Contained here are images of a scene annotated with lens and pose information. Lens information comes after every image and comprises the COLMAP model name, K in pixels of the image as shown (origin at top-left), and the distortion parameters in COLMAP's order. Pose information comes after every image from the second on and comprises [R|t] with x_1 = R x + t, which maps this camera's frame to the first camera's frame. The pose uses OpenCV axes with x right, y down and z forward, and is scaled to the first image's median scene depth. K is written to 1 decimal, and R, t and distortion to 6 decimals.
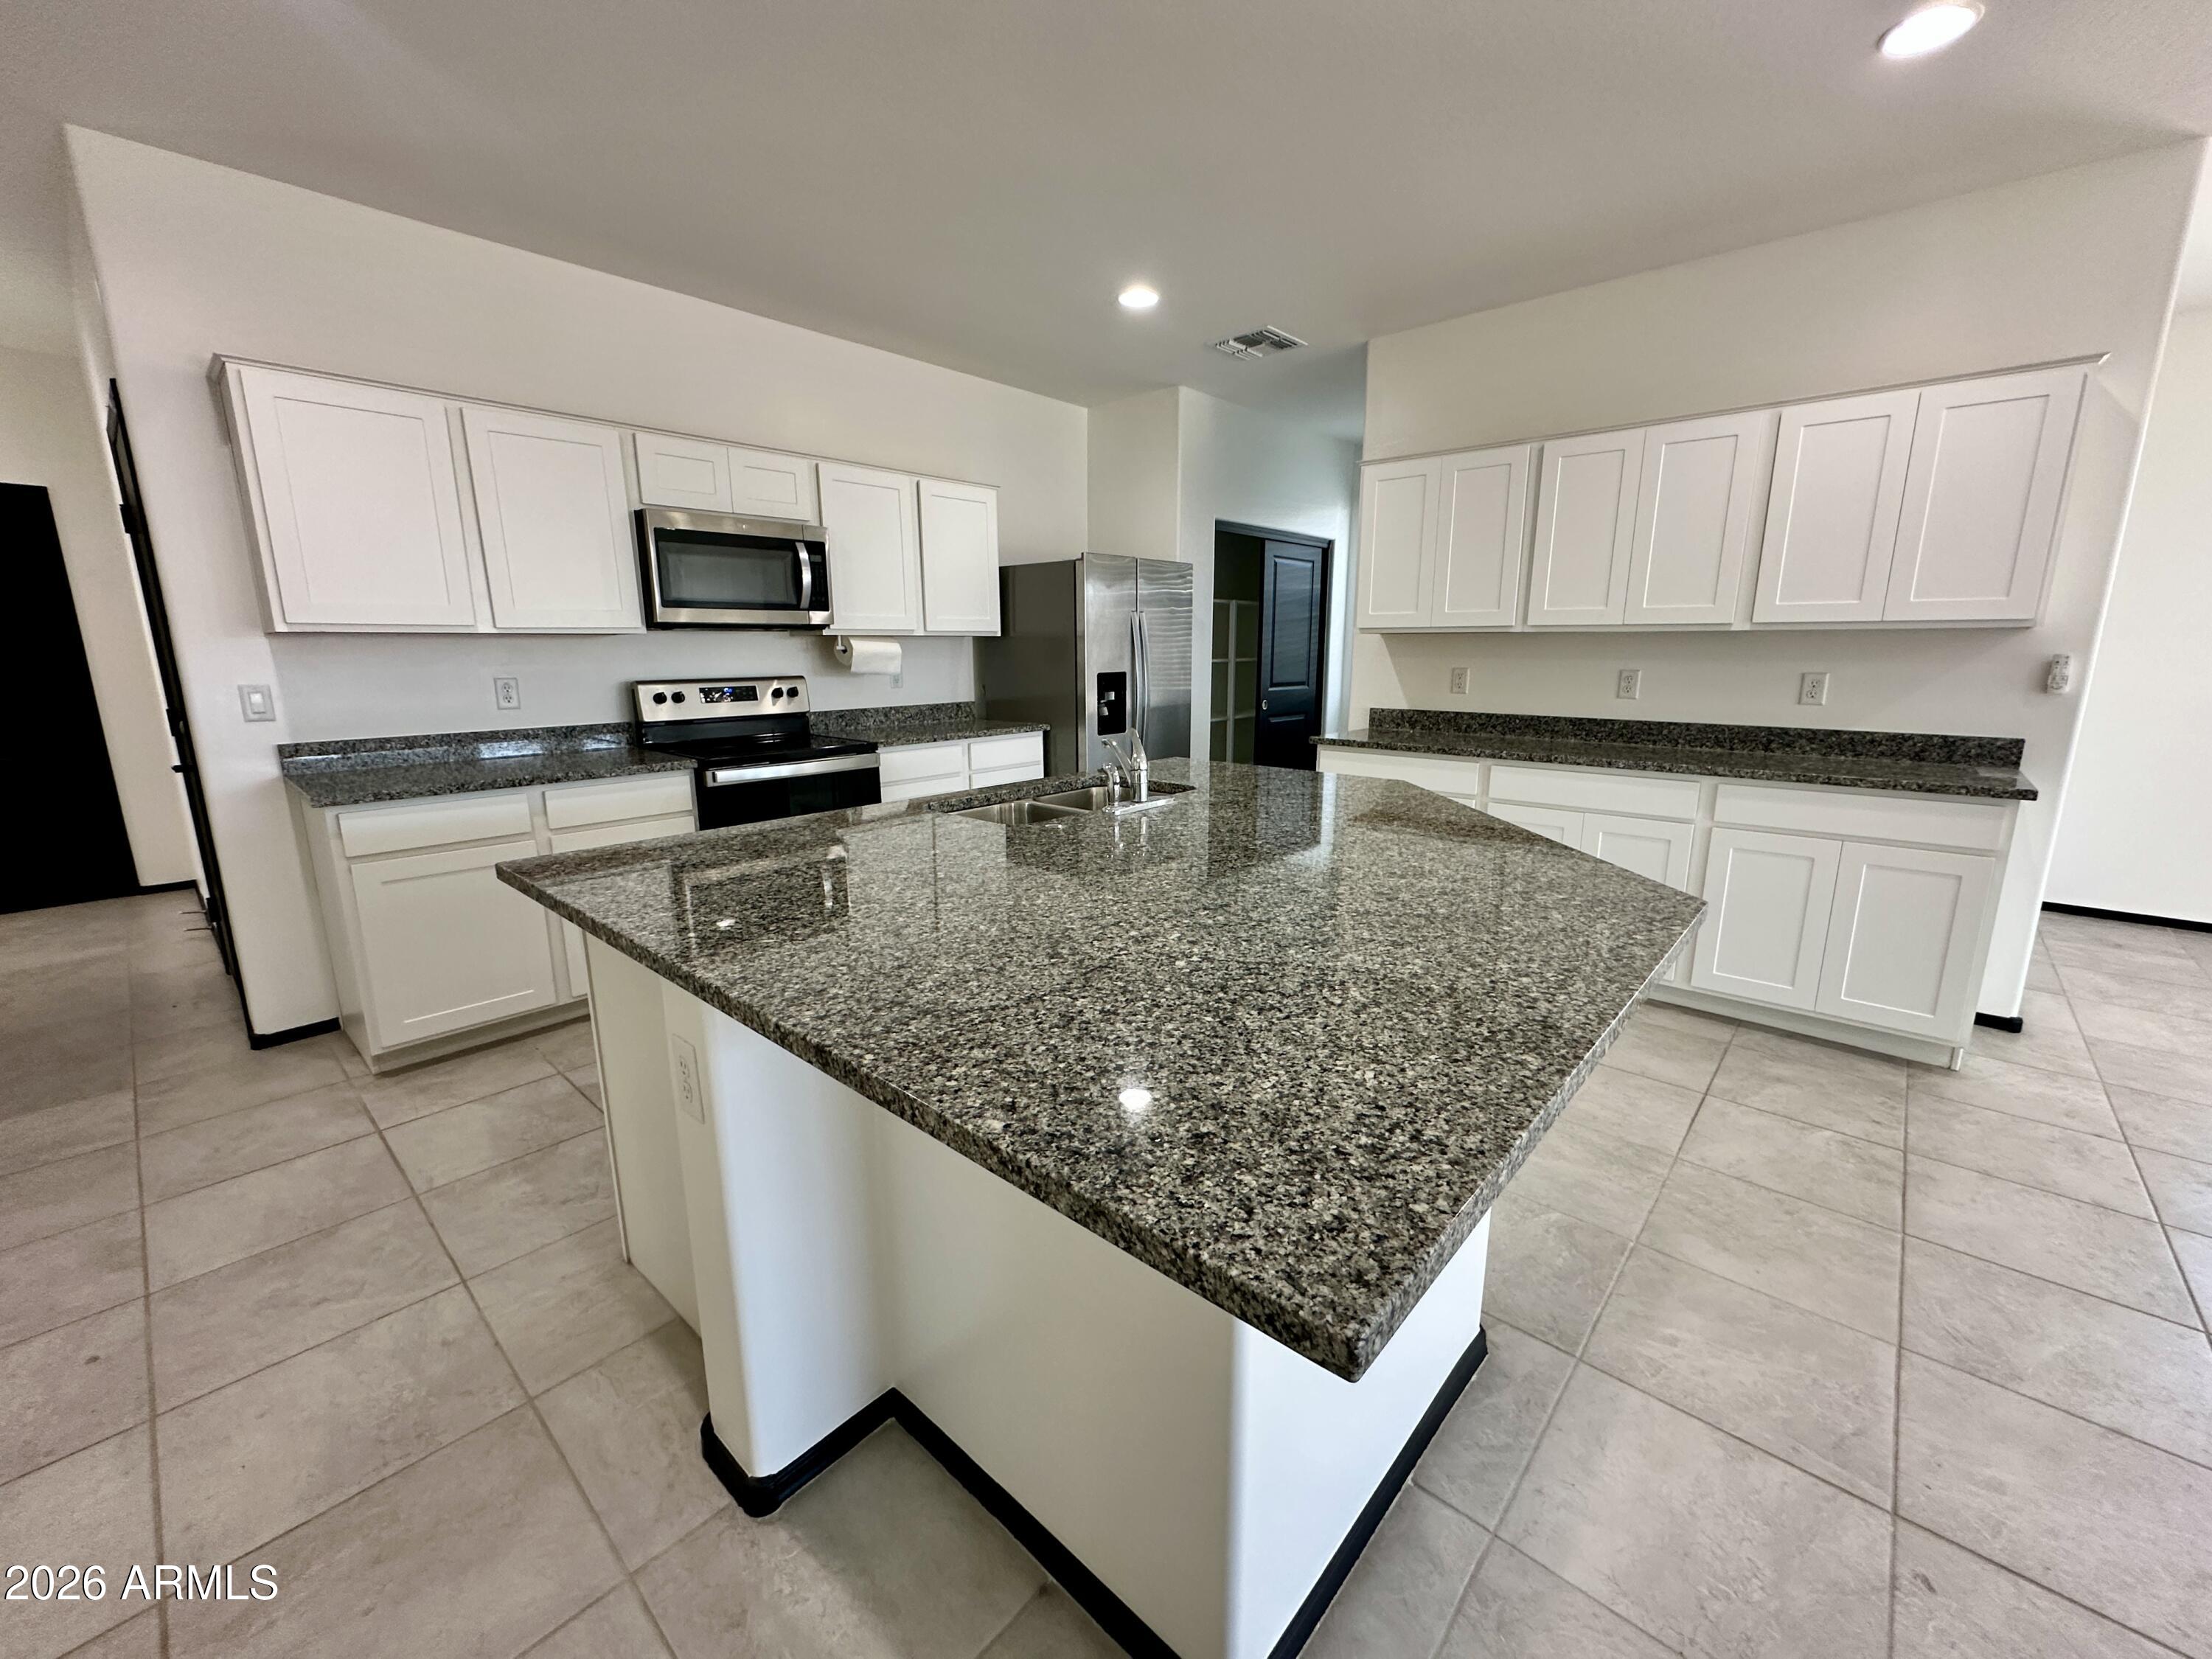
lens RADIAL K [[883.2, 0, 1109.3], [0, 883.2, 829.3], [0, 0, 1]] dist [-0.004566, 0.000746]
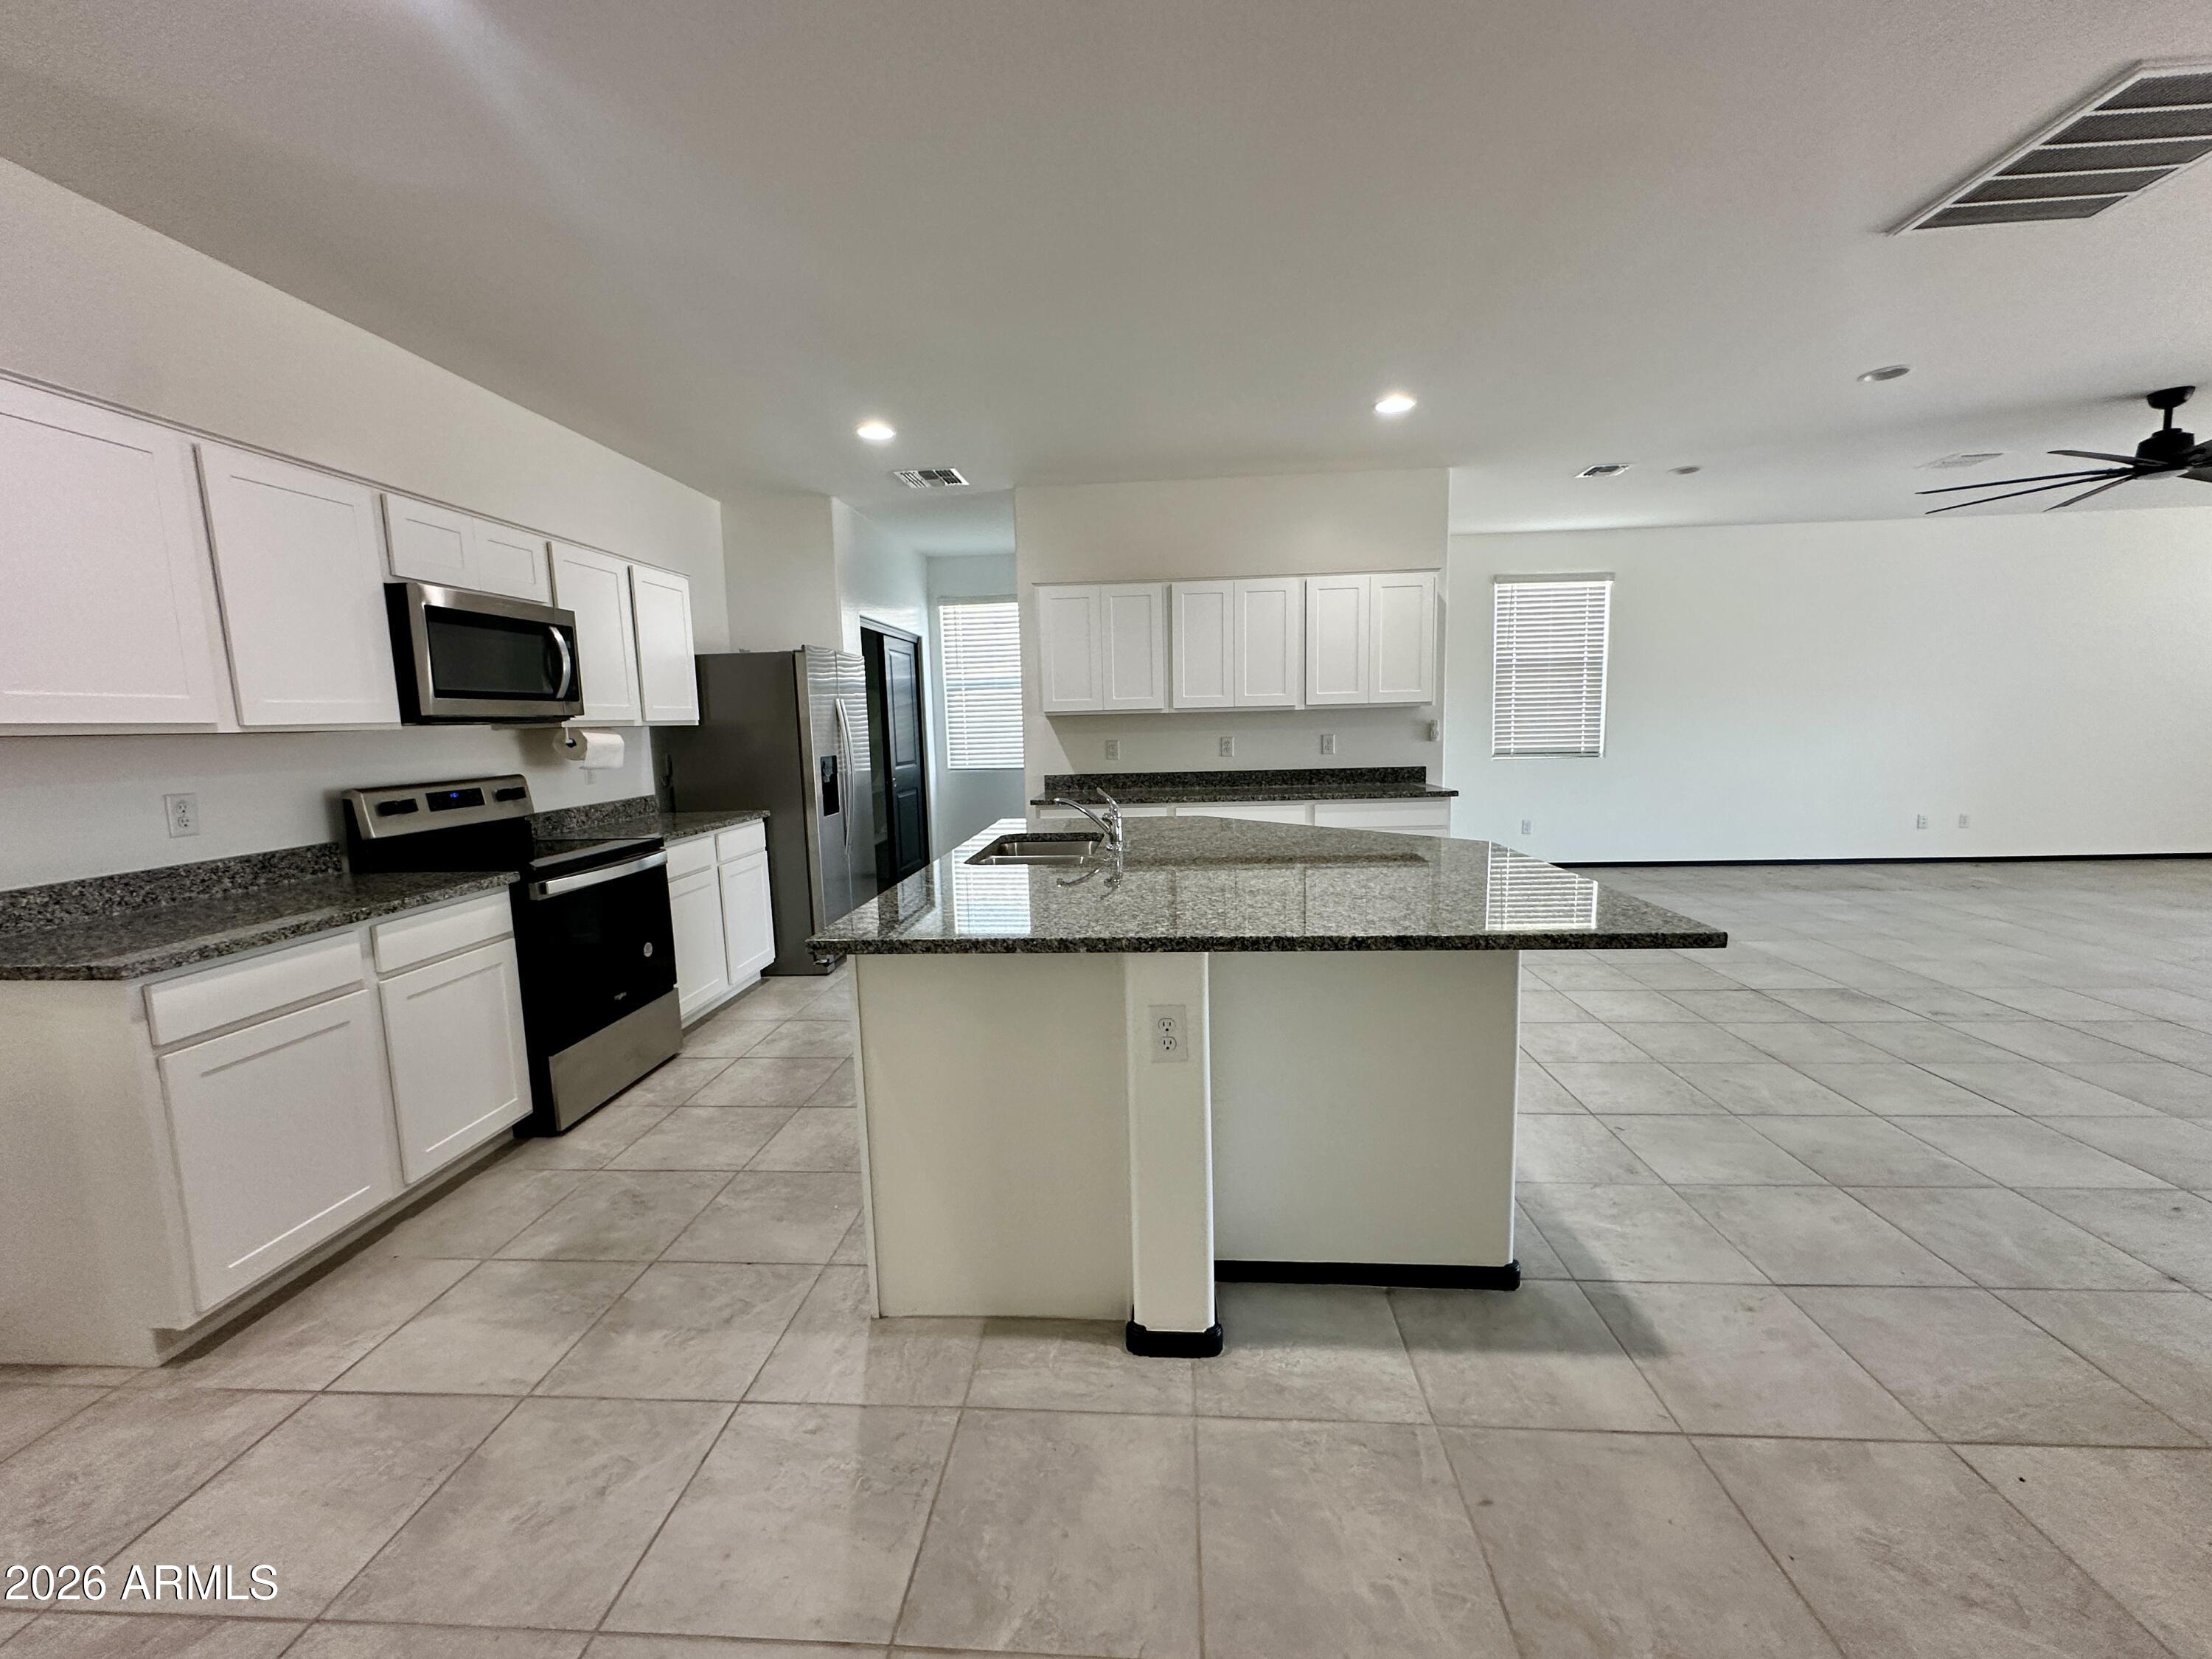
lens RADIAL K [[886.7, 0, 1109.0], [0, 886.7, 827.5], [0, 0, 1]] dist [-0.001439, 0.000291]
pose [[0.787945, -0.093070, 0.608672, -0.519054], [0.149841, 0.987777, -0.042935, 0.002584], [-0.597236, 0.125034, 0.792260, -0.037045]]
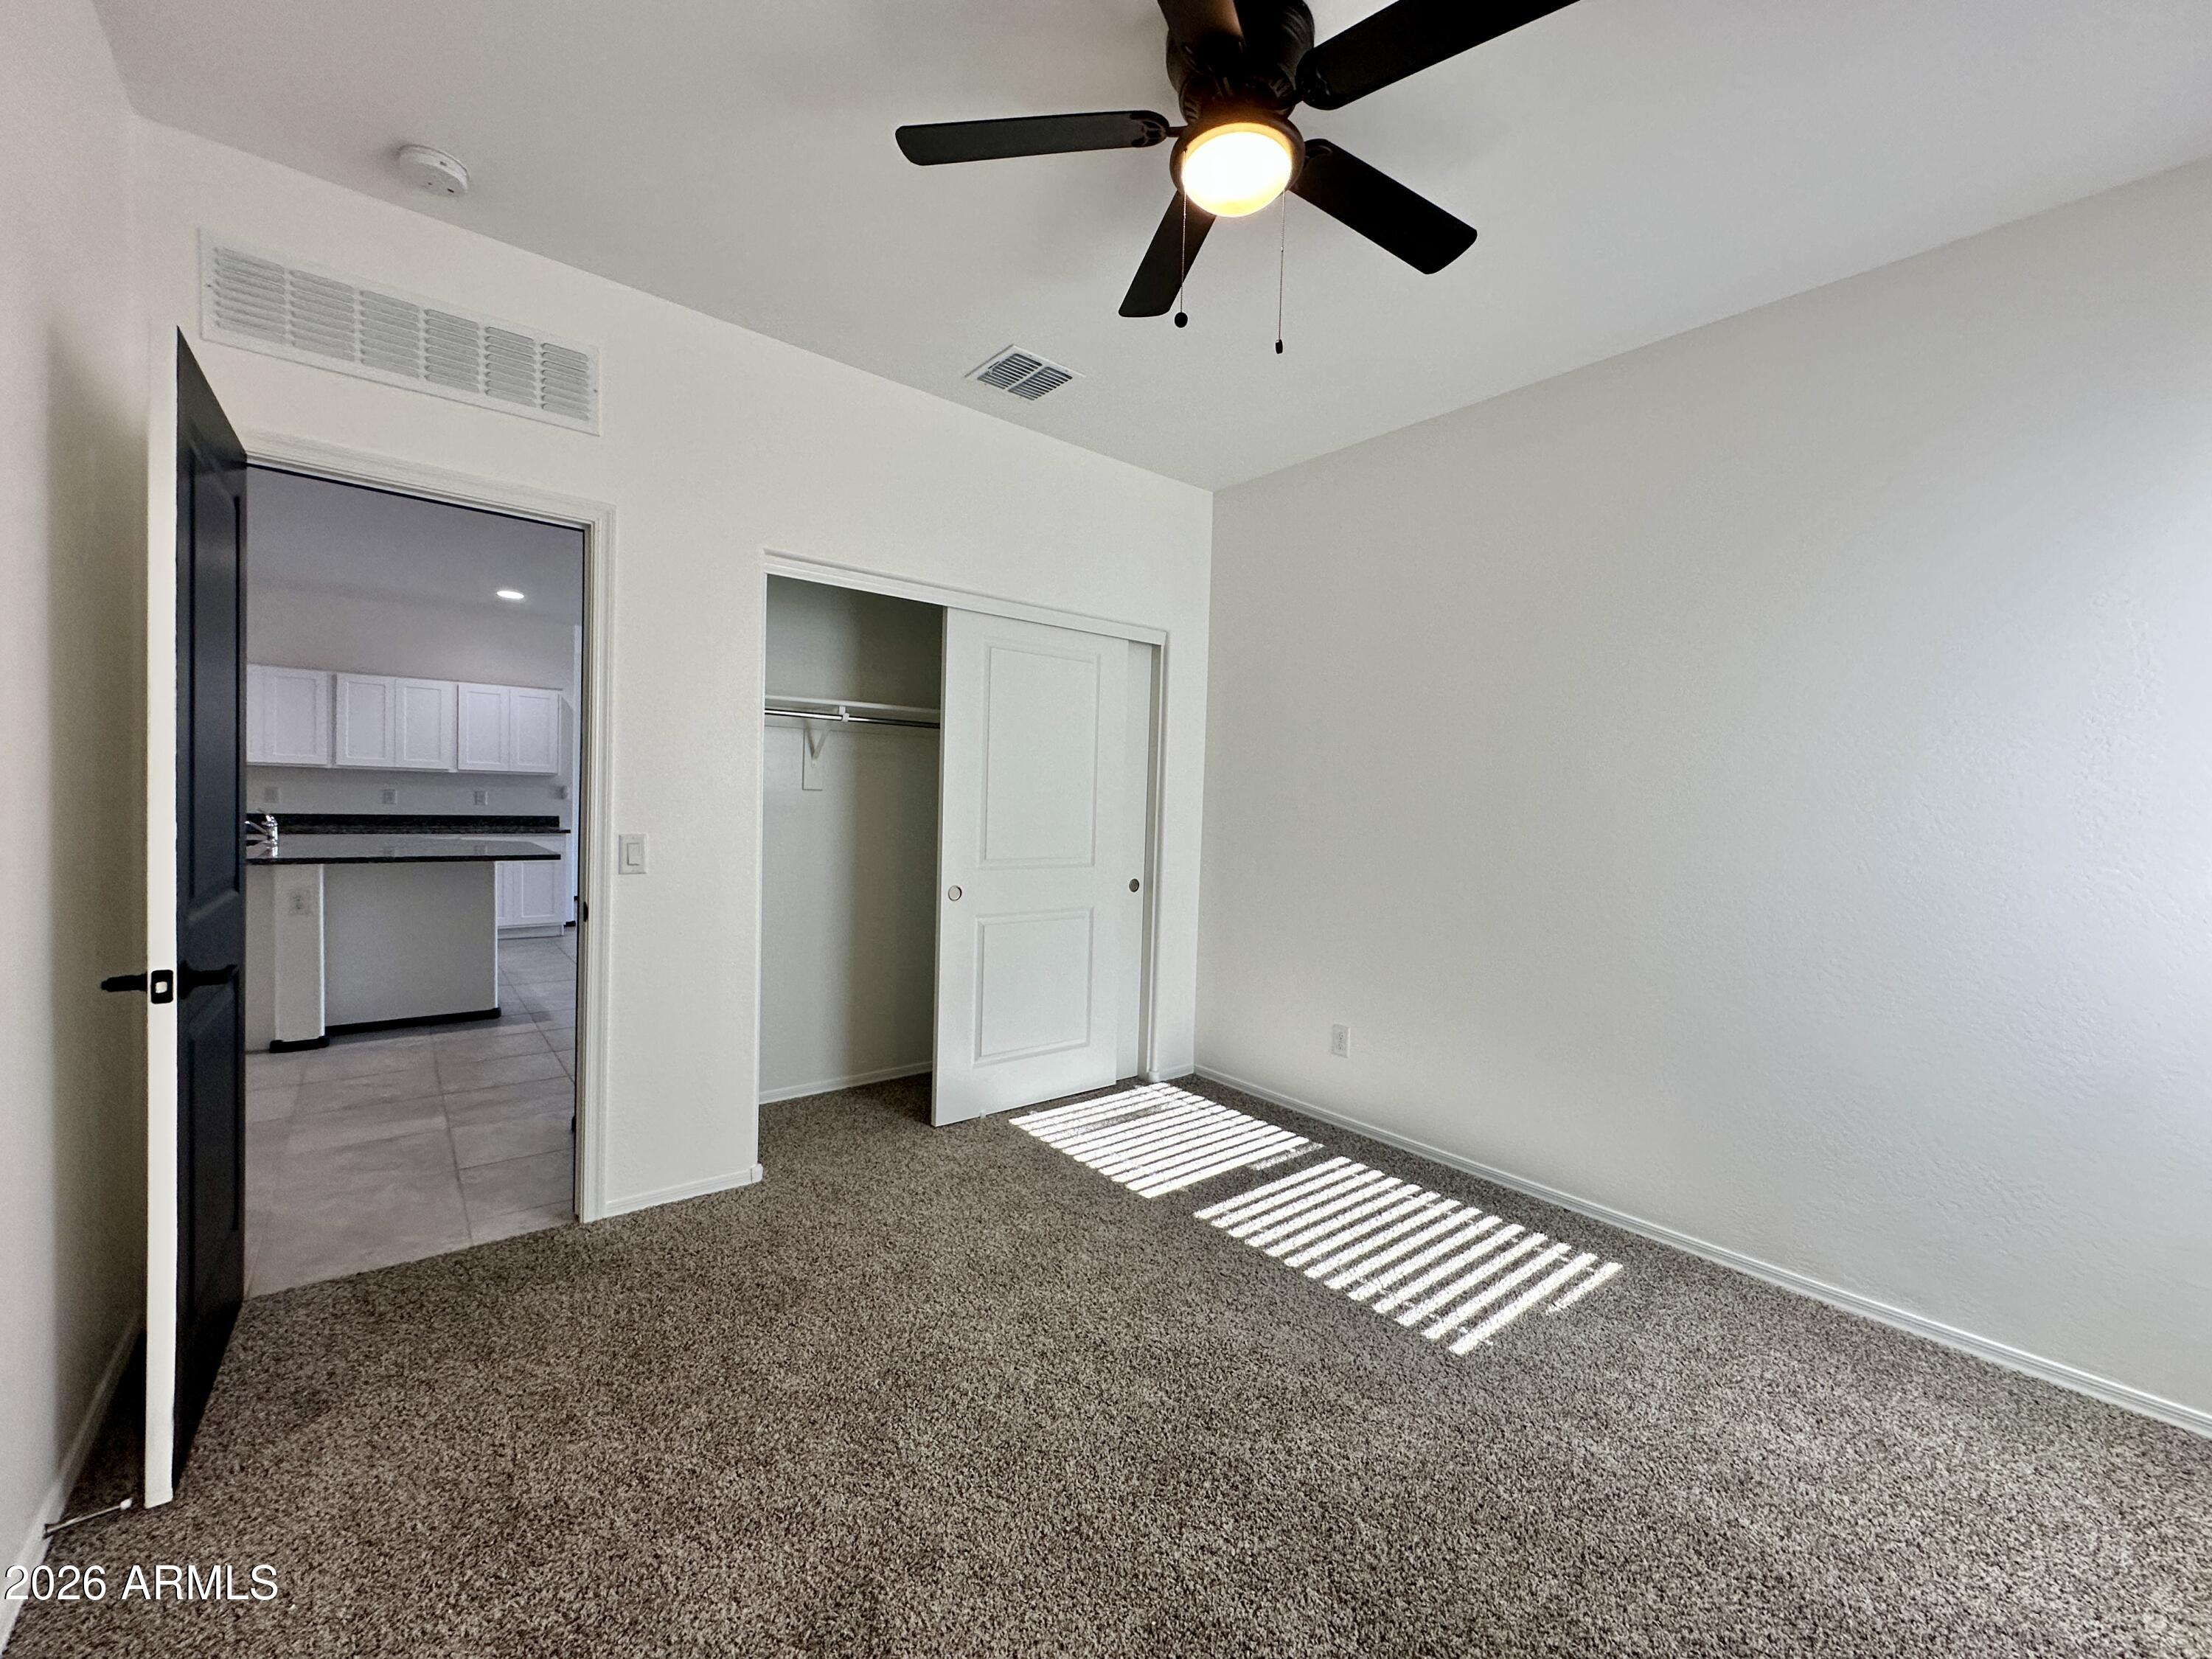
lens RADIAL K [[883.2, 0, 1109.3], [0, 883.2, 829.3], [0, 0, 1]] dist [-0.004566, 0.000746]
pose [[0.148393, -0.027937, 0.988534, -1.215237], [0.176295, 0.984336, 0.001354, 0.203556], [-0.973088, 0.174073, 0.150994, -0.916433]]
